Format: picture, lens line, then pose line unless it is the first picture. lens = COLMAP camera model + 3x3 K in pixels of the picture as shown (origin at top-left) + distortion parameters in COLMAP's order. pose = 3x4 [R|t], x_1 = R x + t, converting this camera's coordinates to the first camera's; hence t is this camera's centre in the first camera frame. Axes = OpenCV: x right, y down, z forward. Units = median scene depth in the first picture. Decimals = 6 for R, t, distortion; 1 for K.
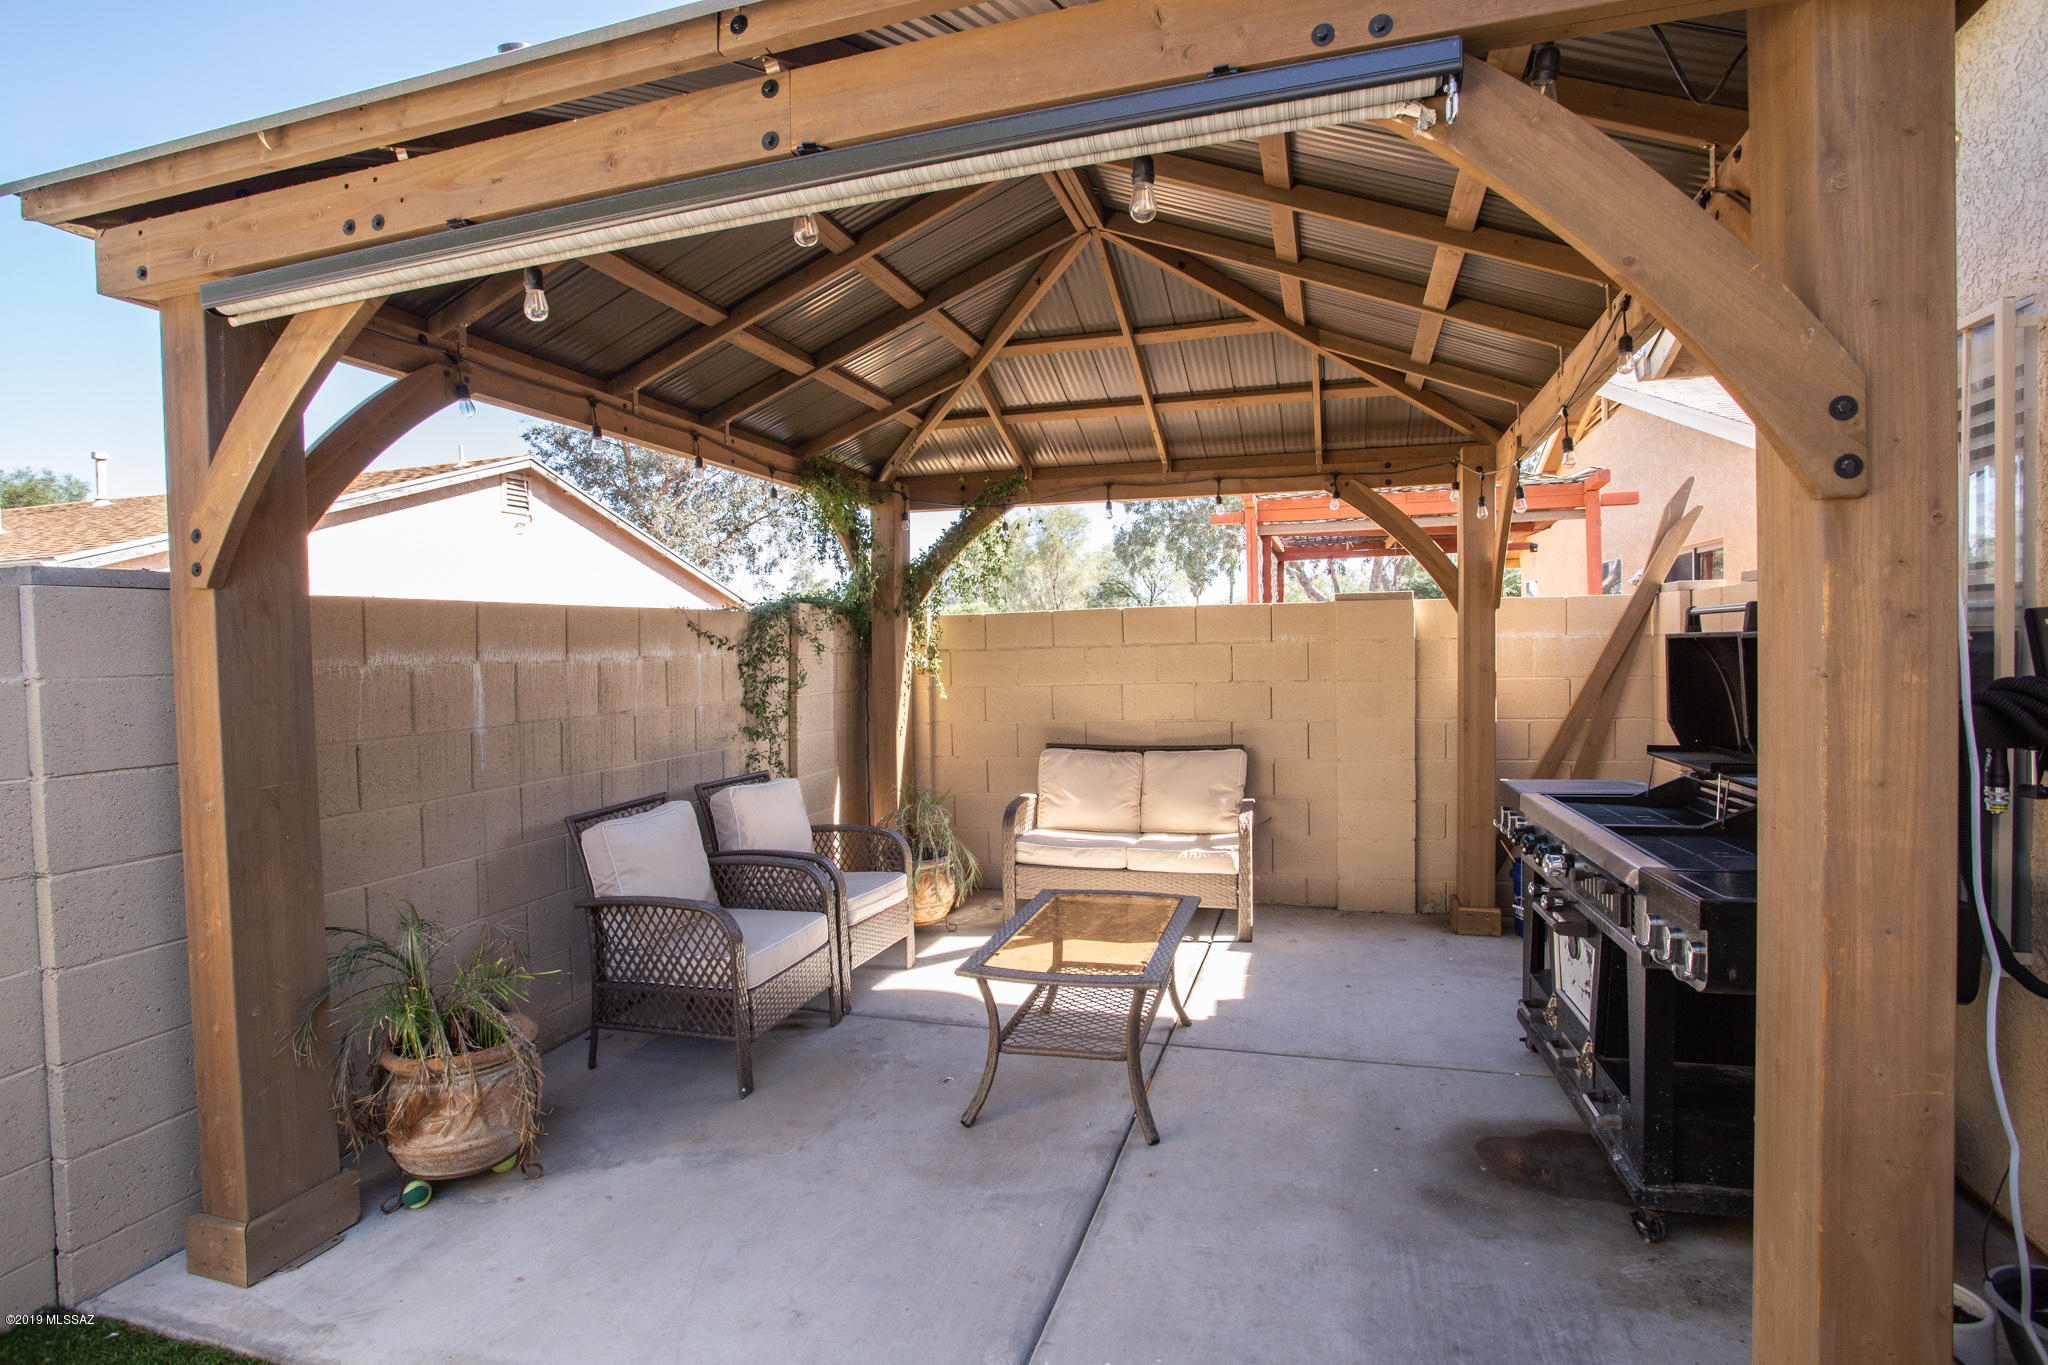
lens RADIAL K [[988.3, 0, 1027.1], [0, 988.3, 673.7], [0, 0, 1]] dist [-0.092886, 0.040520]
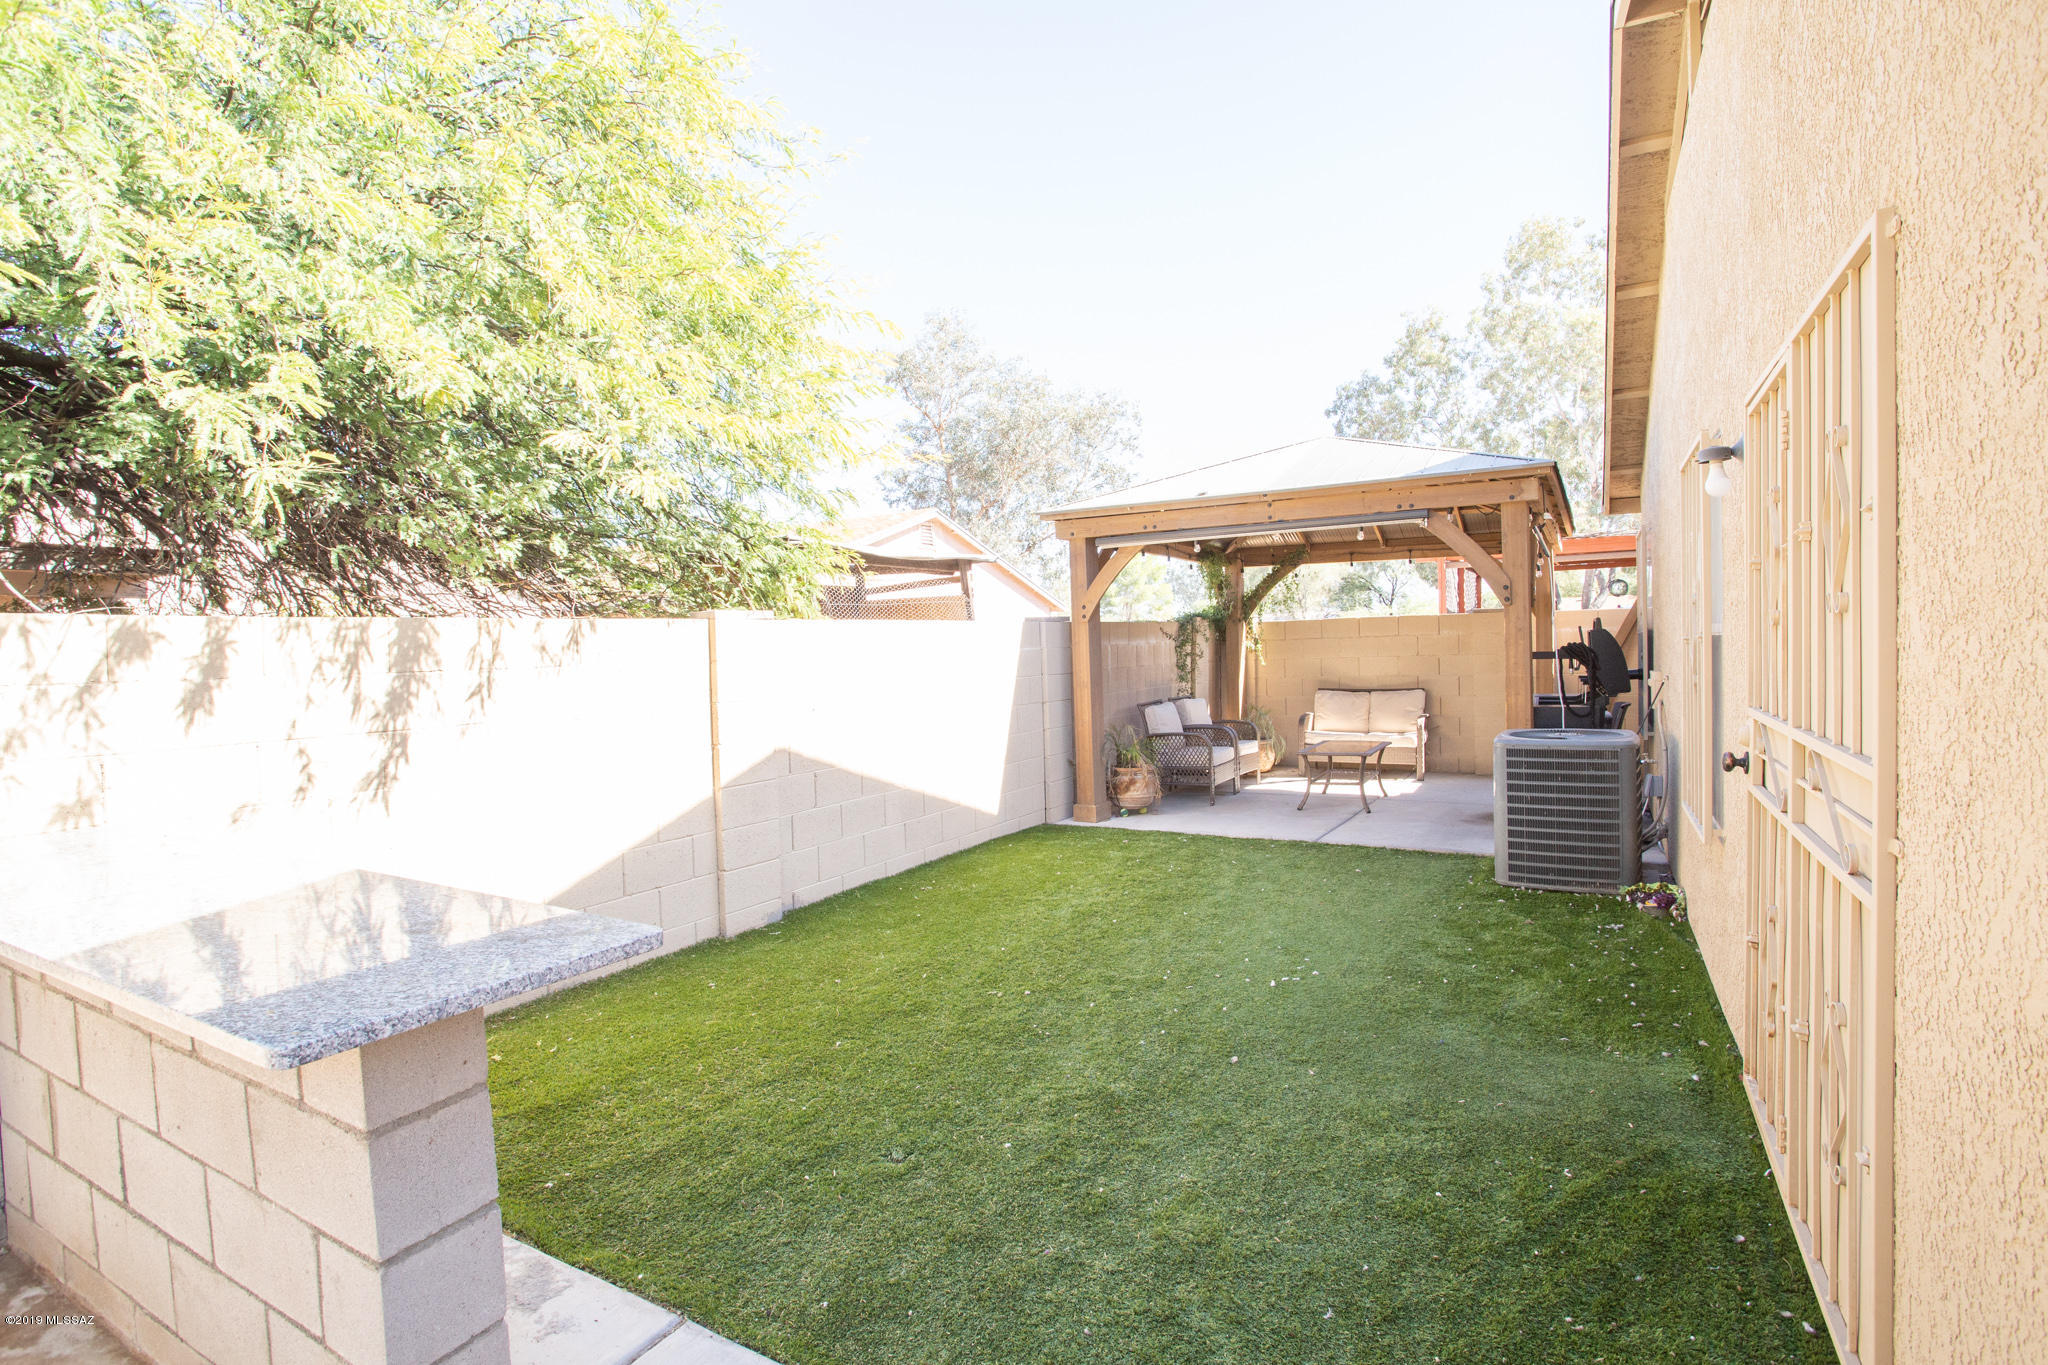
lens RADIAL K [[988.3, 0, 1027.1], [0, 988.3, 673.7], [0, 0, 1]] dist [-0.092886, 0.040520]
pose [[0.972207, -0.000071, -0.234124, -0.093525], [0.001689, 0.999976, 0.006708, 0.031776], [0.234118, -0.006917, 0.972184, -1.089253]]
